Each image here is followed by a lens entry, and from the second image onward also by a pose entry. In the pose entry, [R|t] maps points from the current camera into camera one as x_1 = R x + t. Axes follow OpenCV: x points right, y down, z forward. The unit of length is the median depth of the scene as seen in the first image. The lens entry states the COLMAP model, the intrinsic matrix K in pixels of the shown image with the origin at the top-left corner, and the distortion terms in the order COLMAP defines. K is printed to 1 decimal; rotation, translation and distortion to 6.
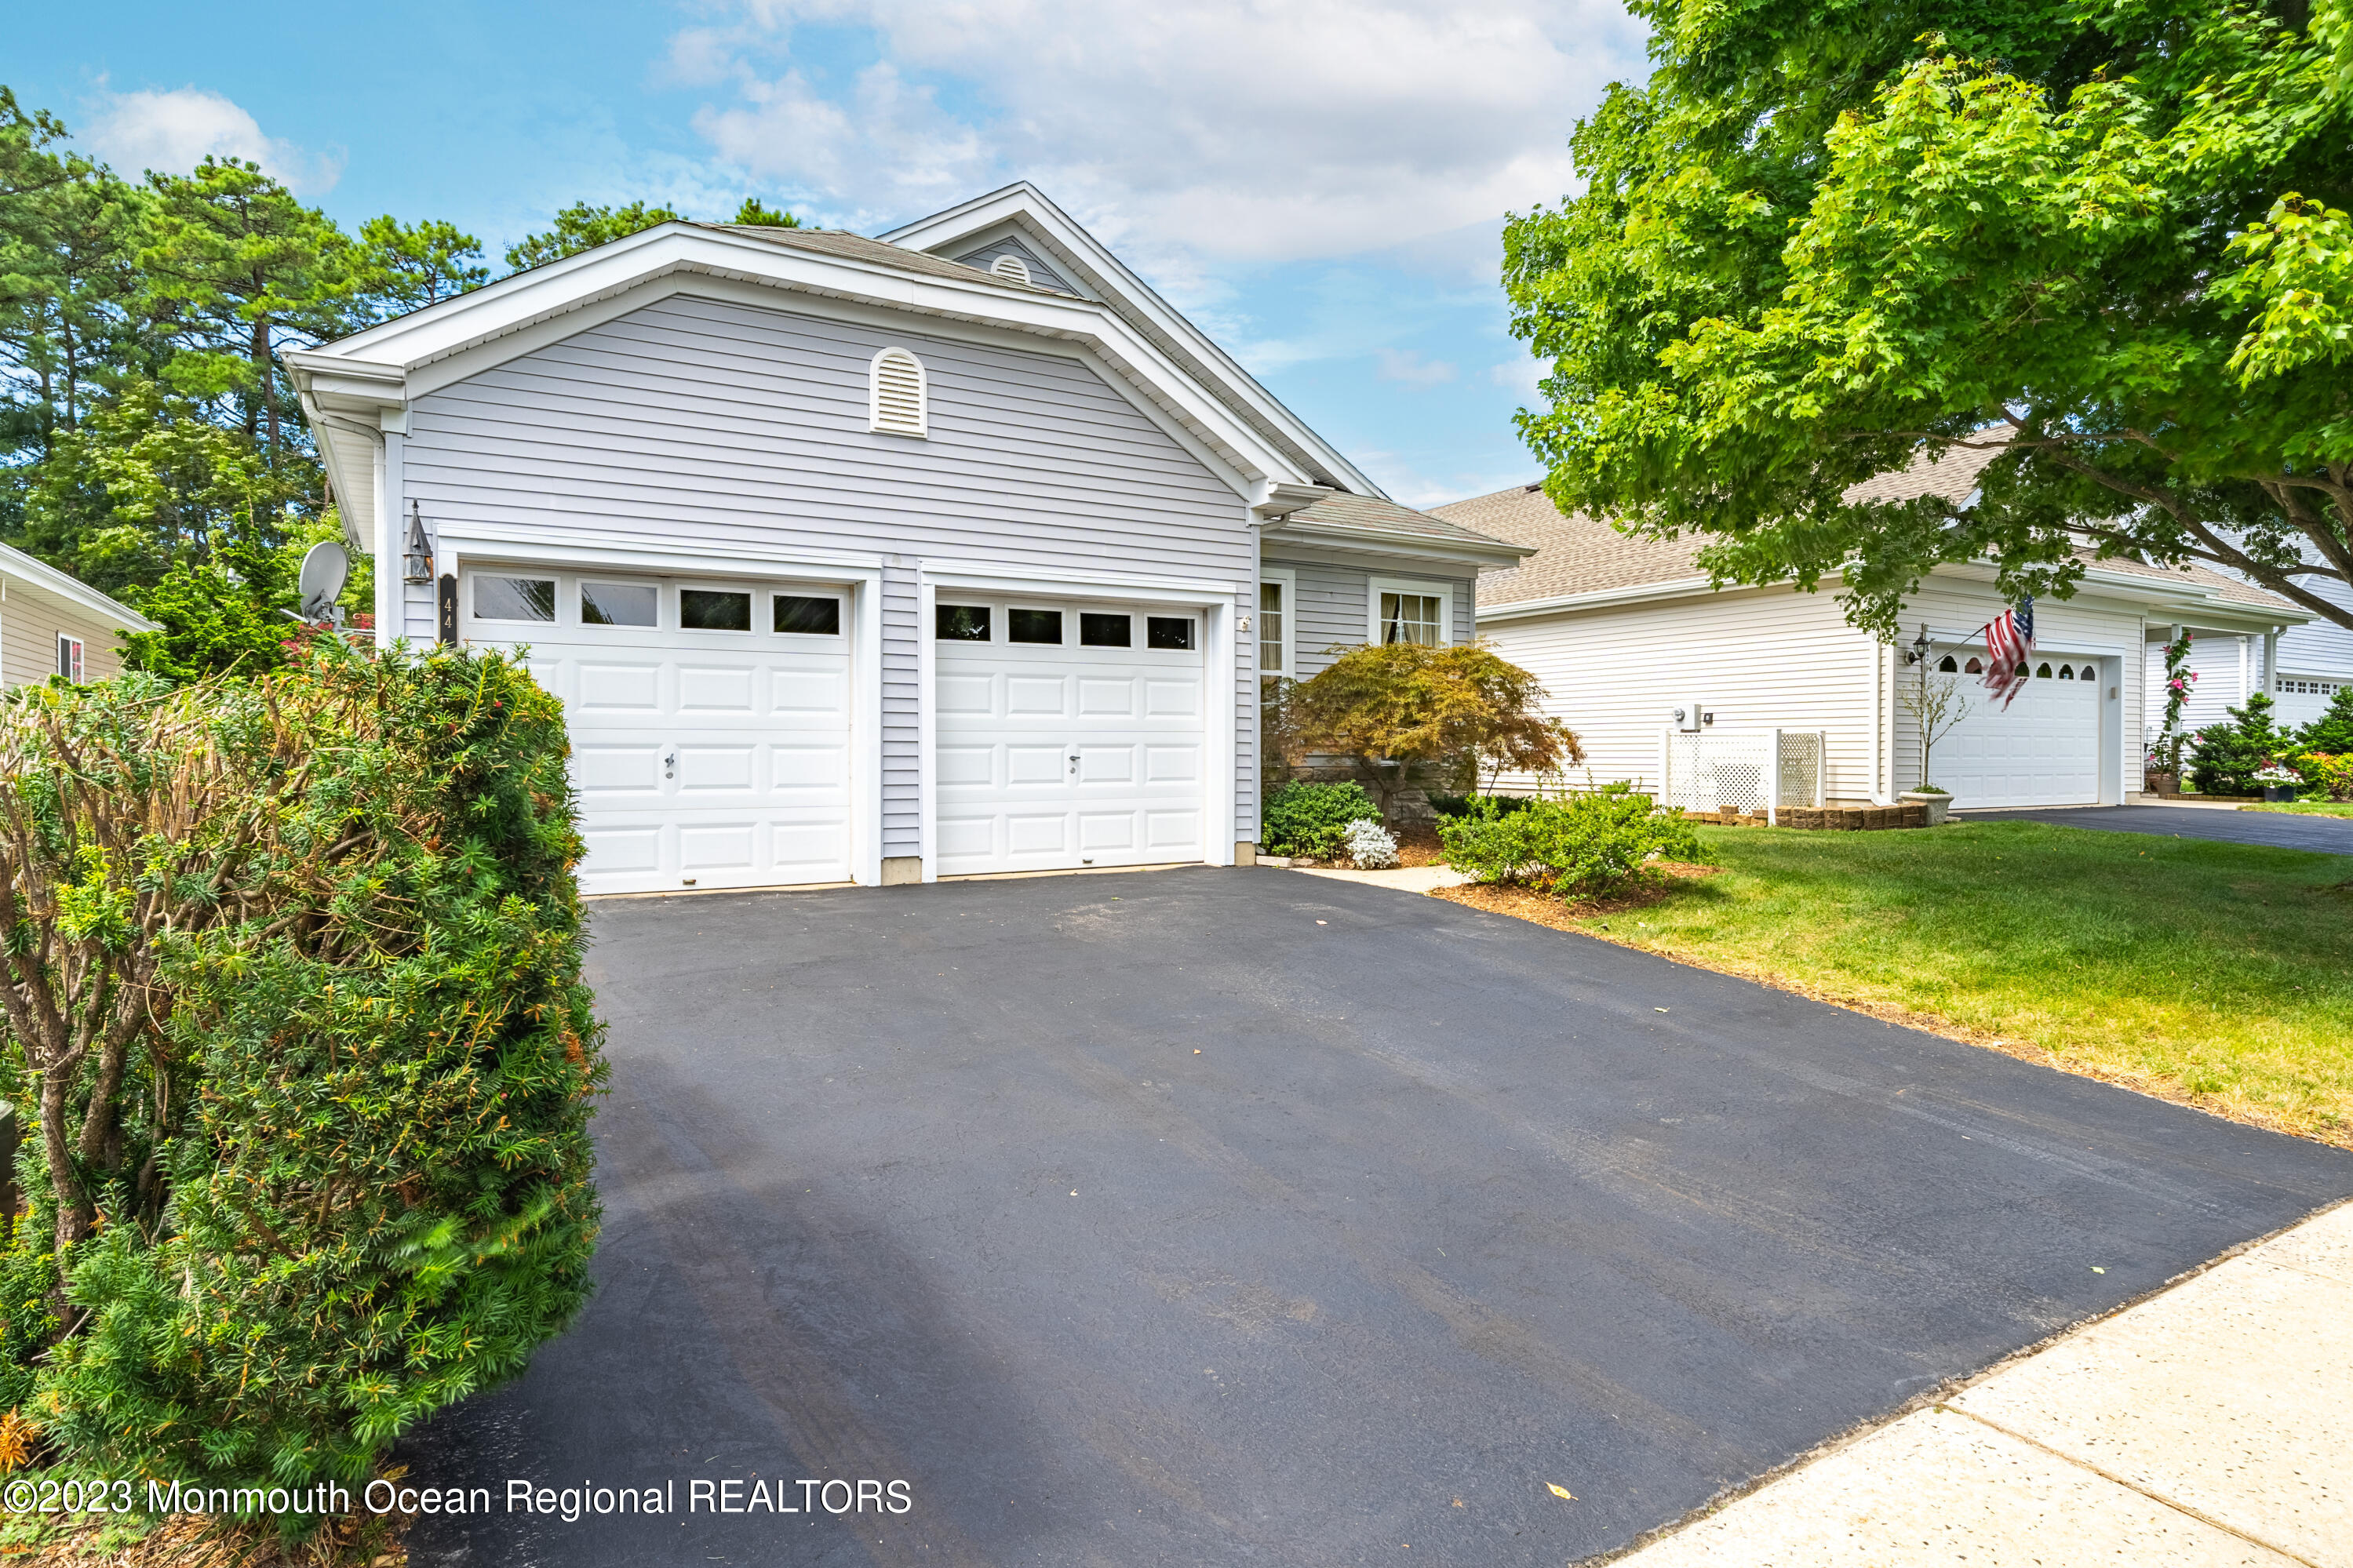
lens RADIAL K [[1202.0, 0, 1172.3], [0, 1202.0, 772.5], [0, 0, 1]] dist [-0.001586, -0.002060]
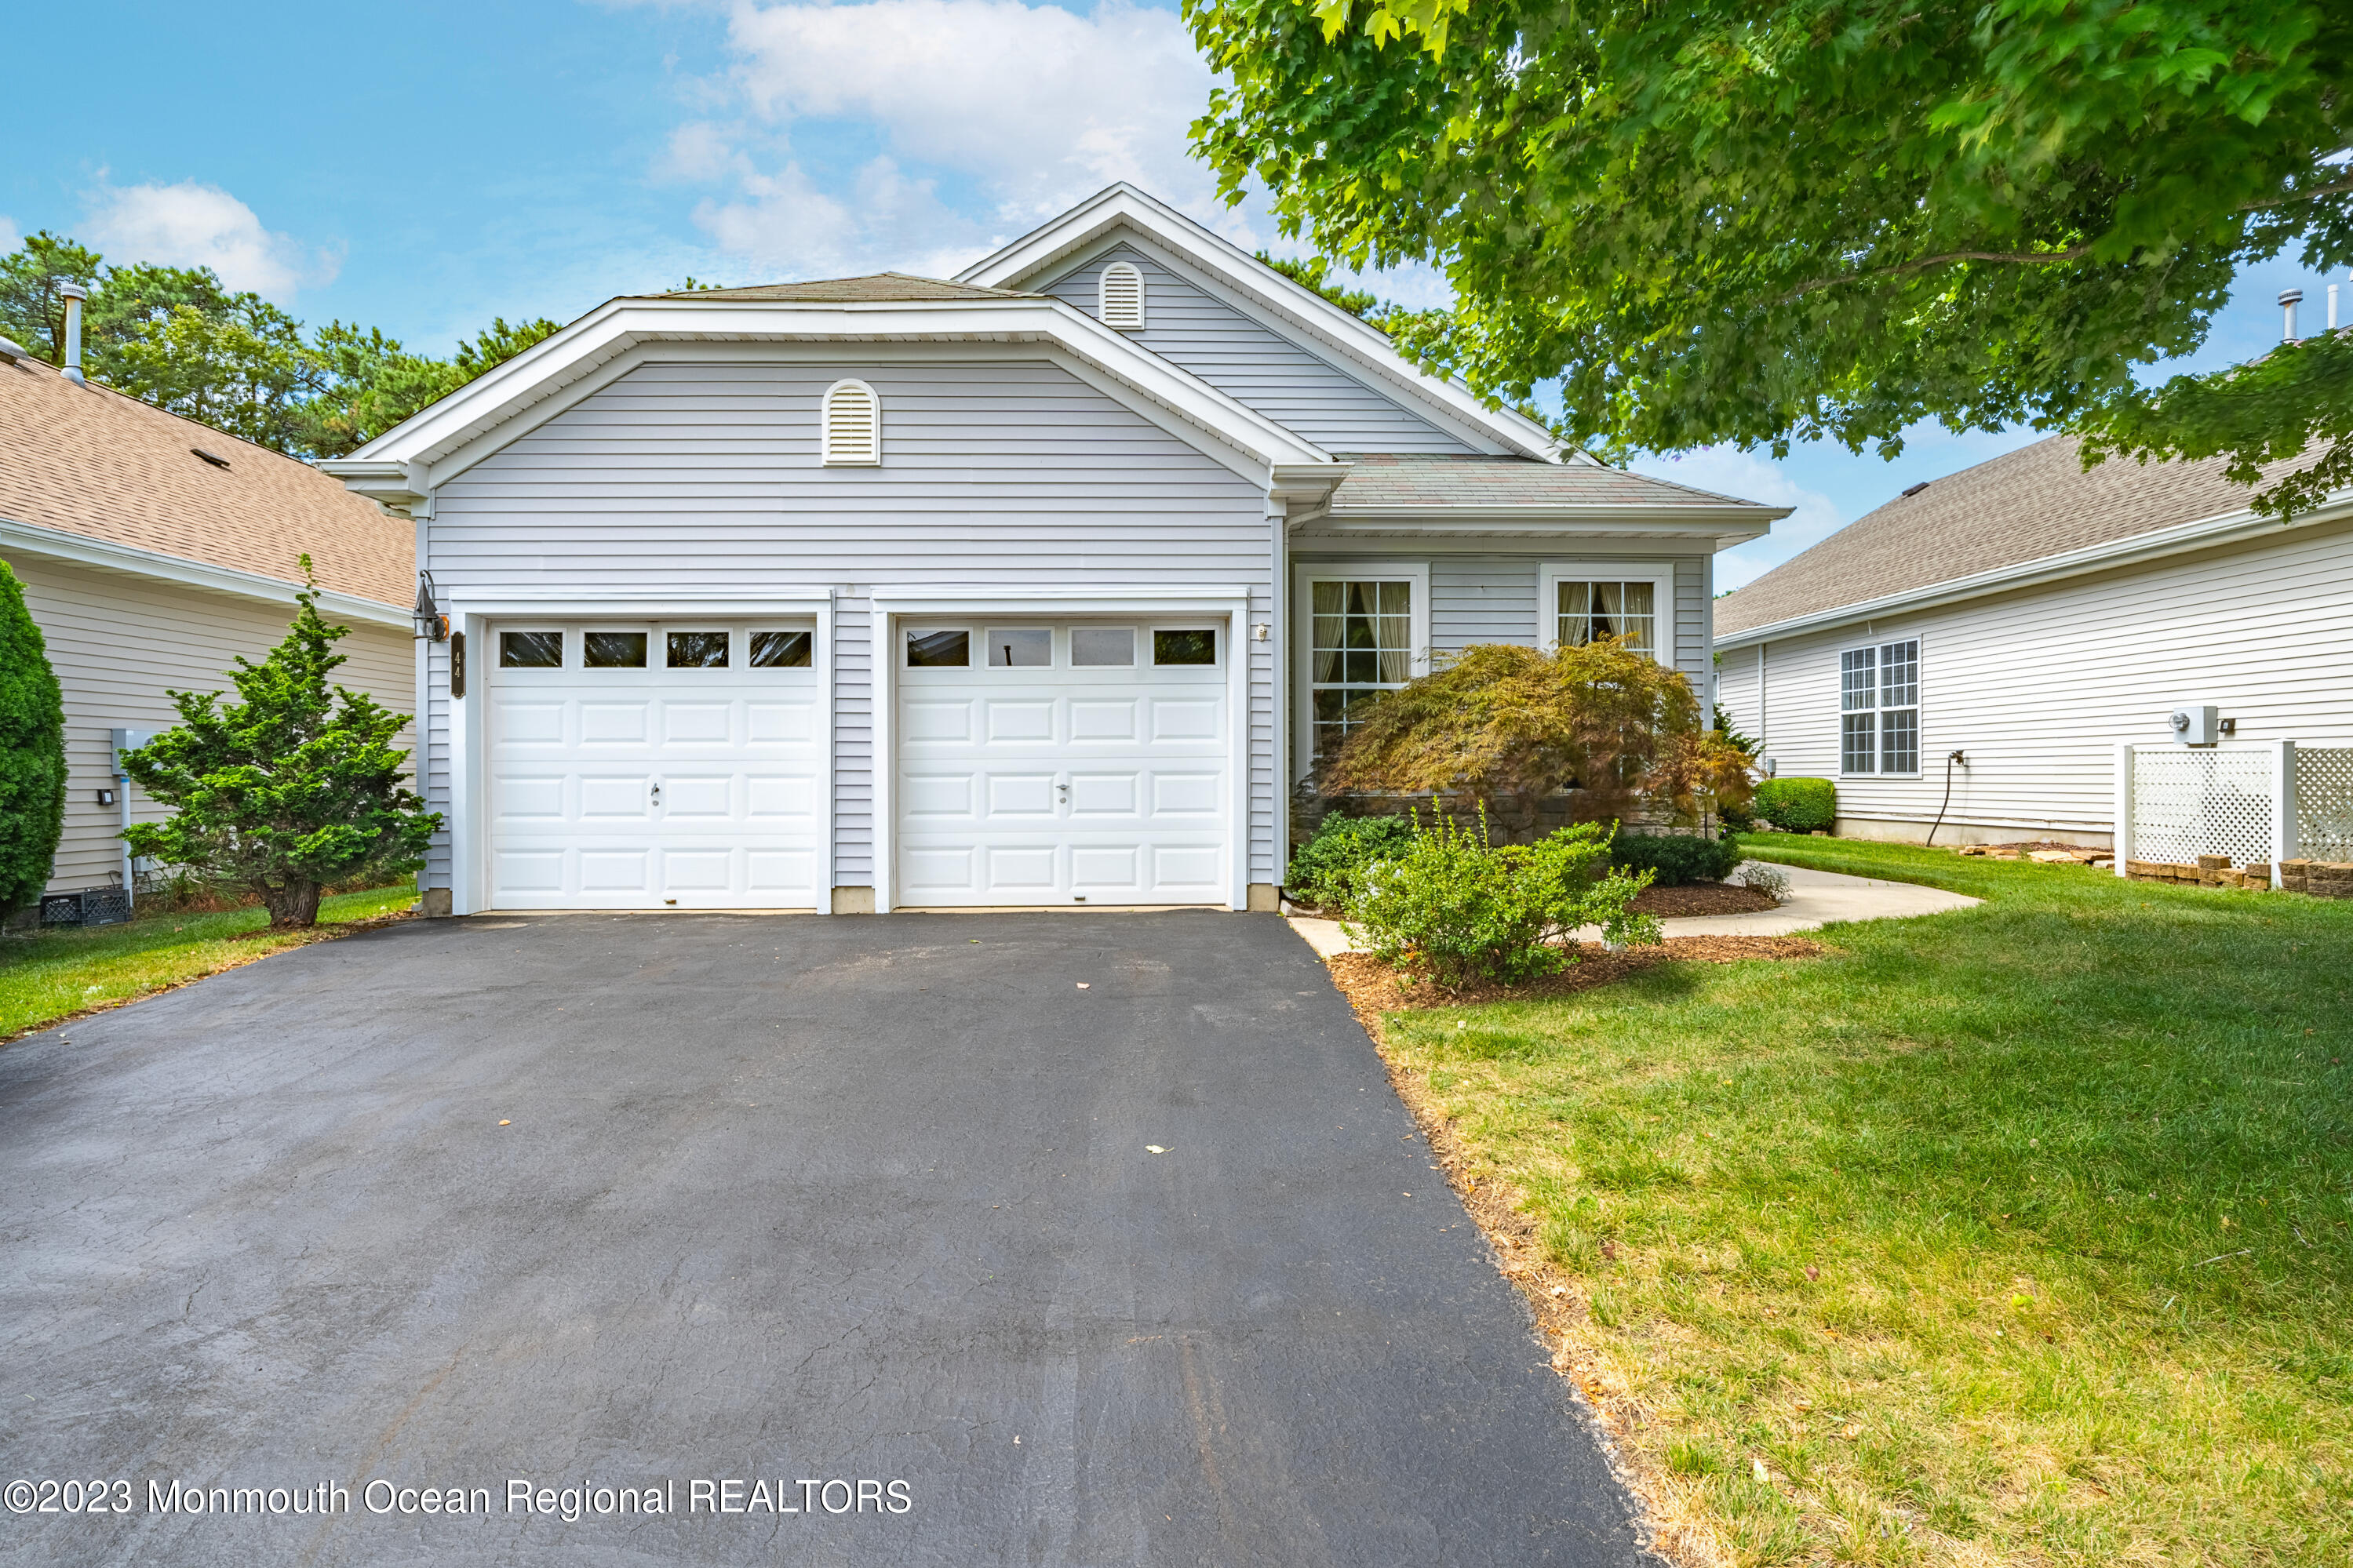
lens RADIAL K [[1202.0, 0, 1189.7], [0, 1202.0, 783.3], [0, 0, 1]] dist [-0.001586, -0.002060]
pose [[0.881934, -0.002101, -0.471368, 0.481113], [-0.004500, 0.999907, -0.012876, -0.003354], [0.471351, 0.013477, 0.881843, 0.243860]]
